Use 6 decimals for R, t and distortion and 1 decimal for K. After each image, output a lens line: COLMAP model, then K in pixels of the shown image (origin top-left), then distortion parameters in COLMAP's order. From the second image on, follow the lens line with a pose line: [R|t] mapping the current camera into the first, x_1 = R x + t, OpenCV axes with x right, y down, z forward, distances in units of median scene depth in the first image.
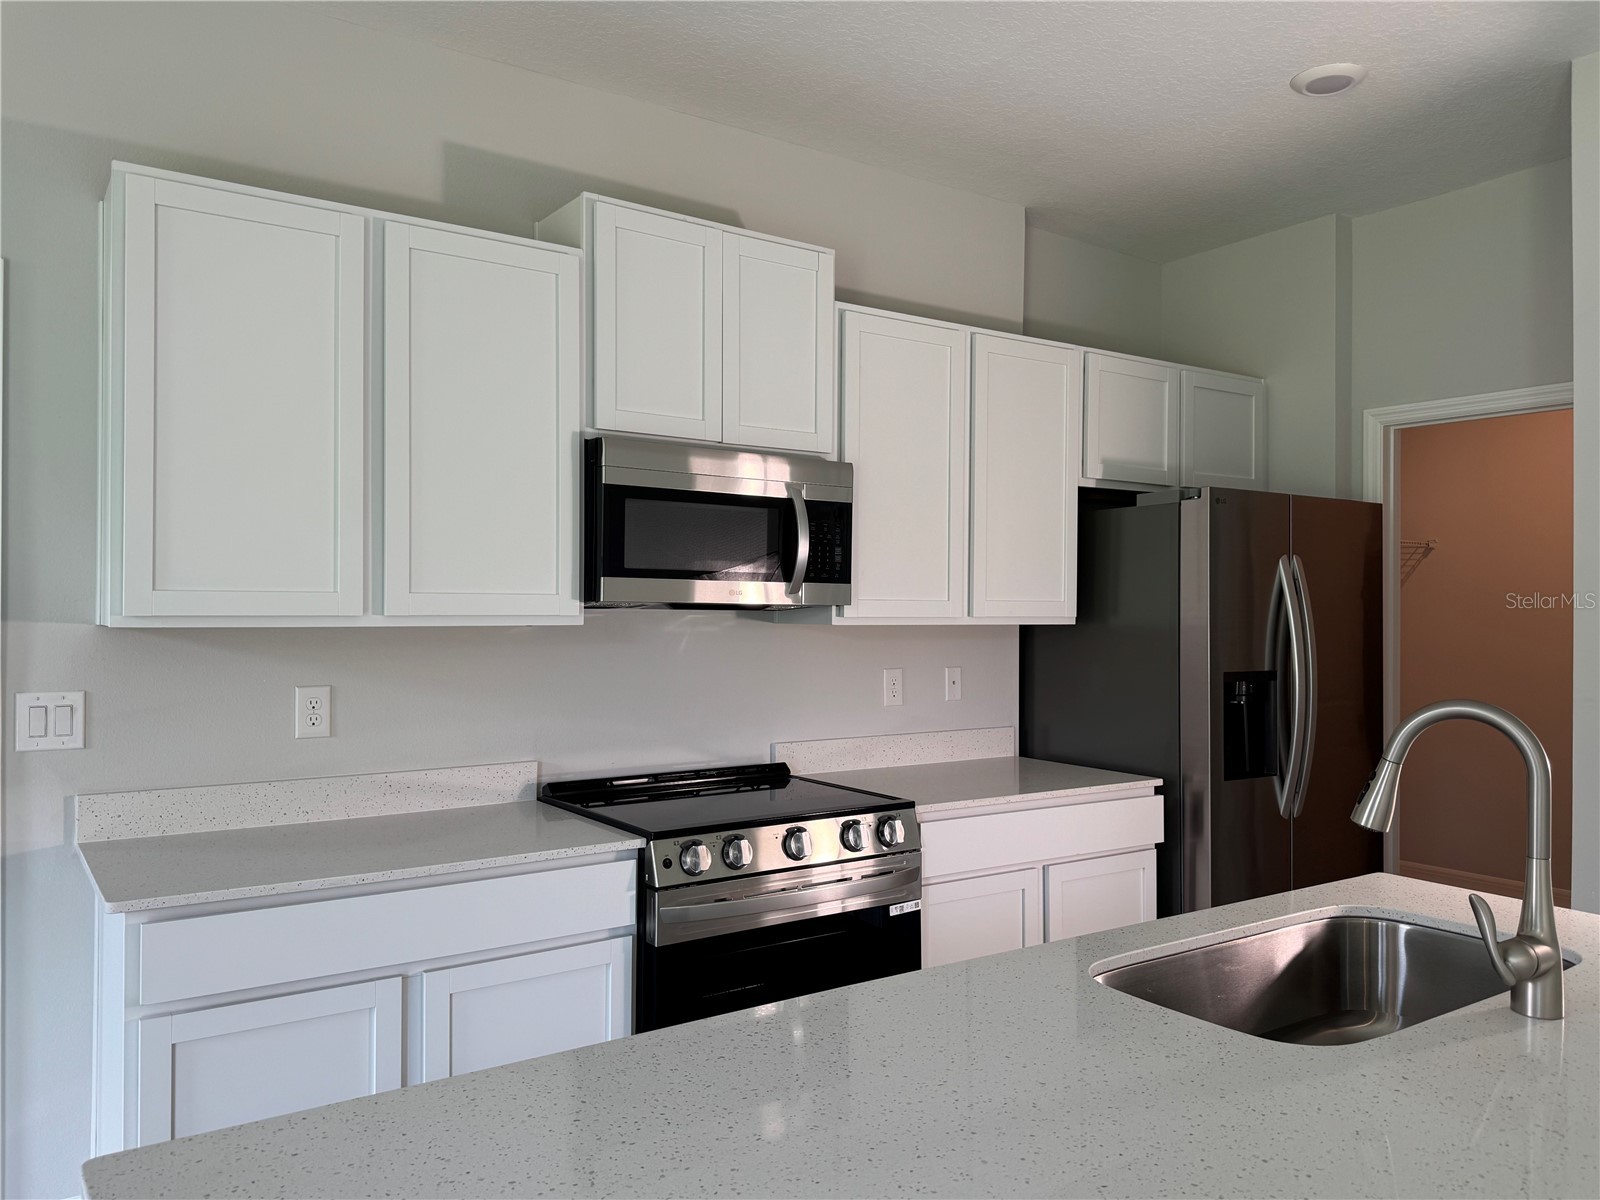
lens RADIAL K [[1179.0, 0, 800.0], [0, 1179.0, 600.0], [0, 0, 1]] dist [0.154044, -0.237751]
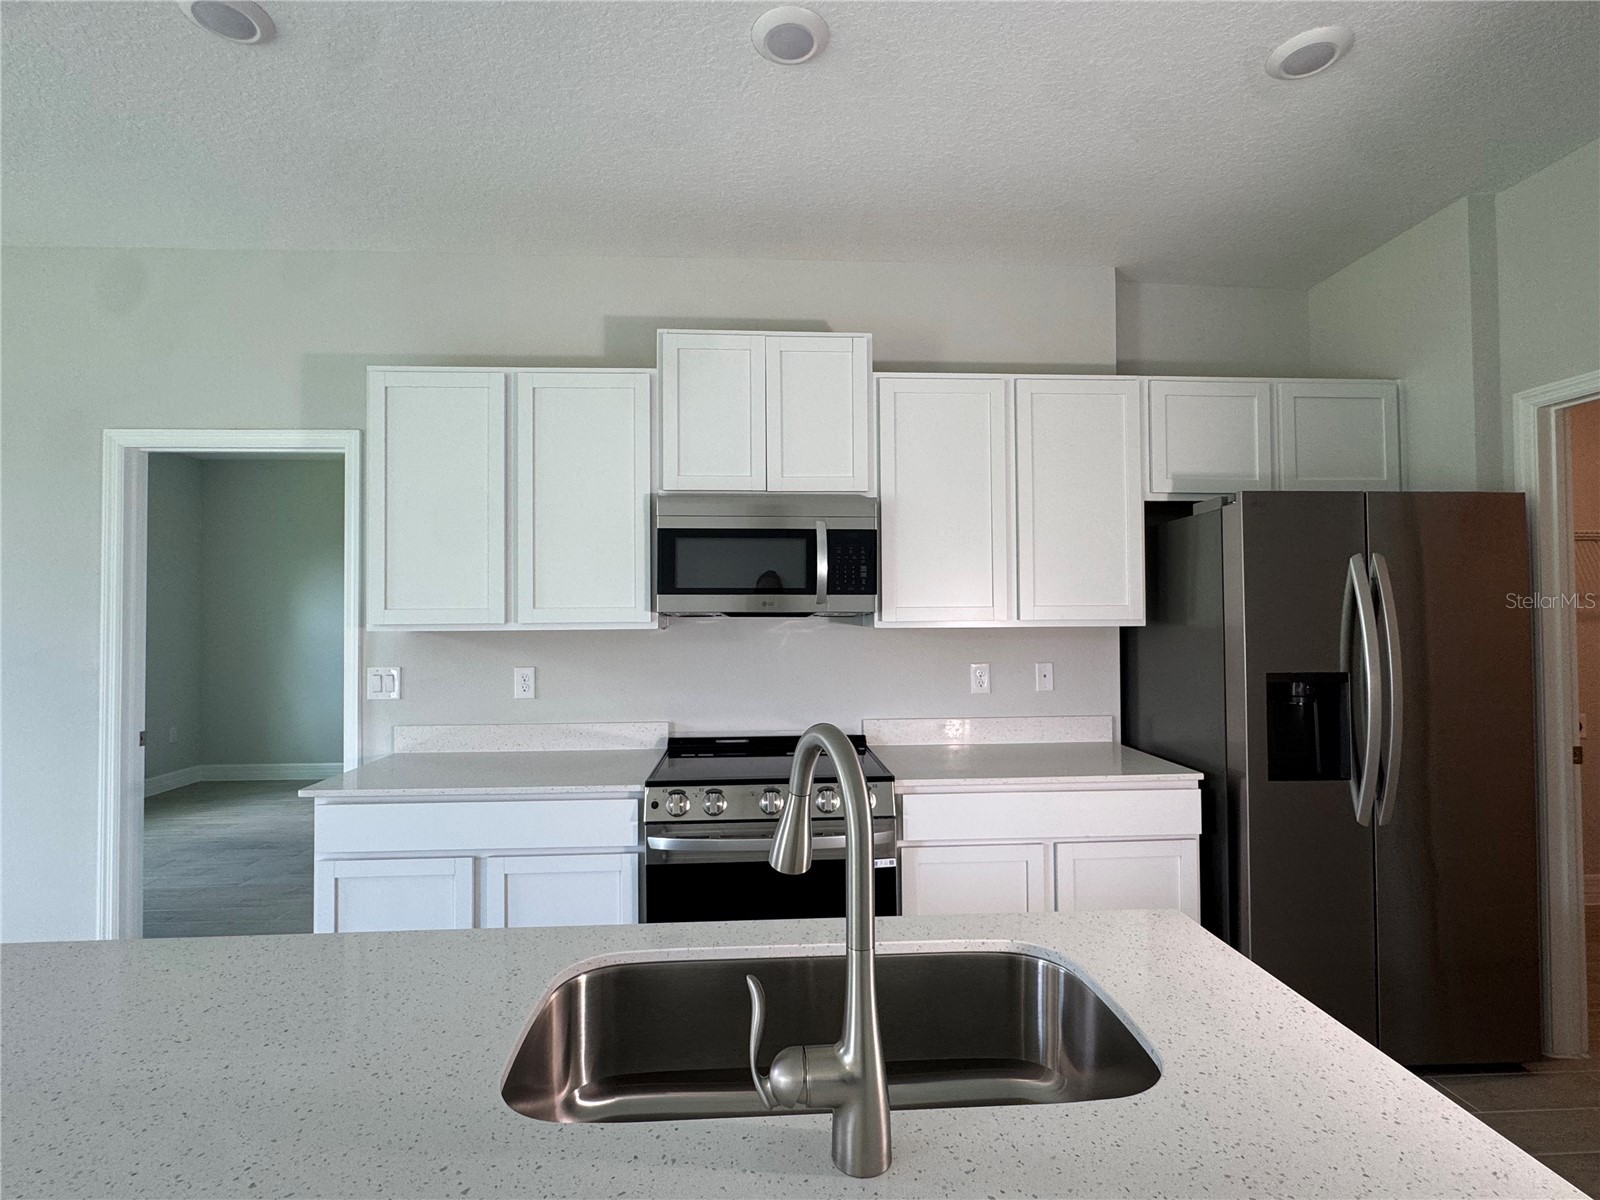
lens RADIAL K [[764.2, 0, 800.0], [0, 764.2, 600.0], [0, 0, 1]] dist [0.001816, 0.000730]
pose [[0.855019, -0.022243, -0.518120, 0.379442], [0.015353, 0.999728, -0.017583, 0.004540], [0.518370, 0.007079, 0.855127, 0.264090]]
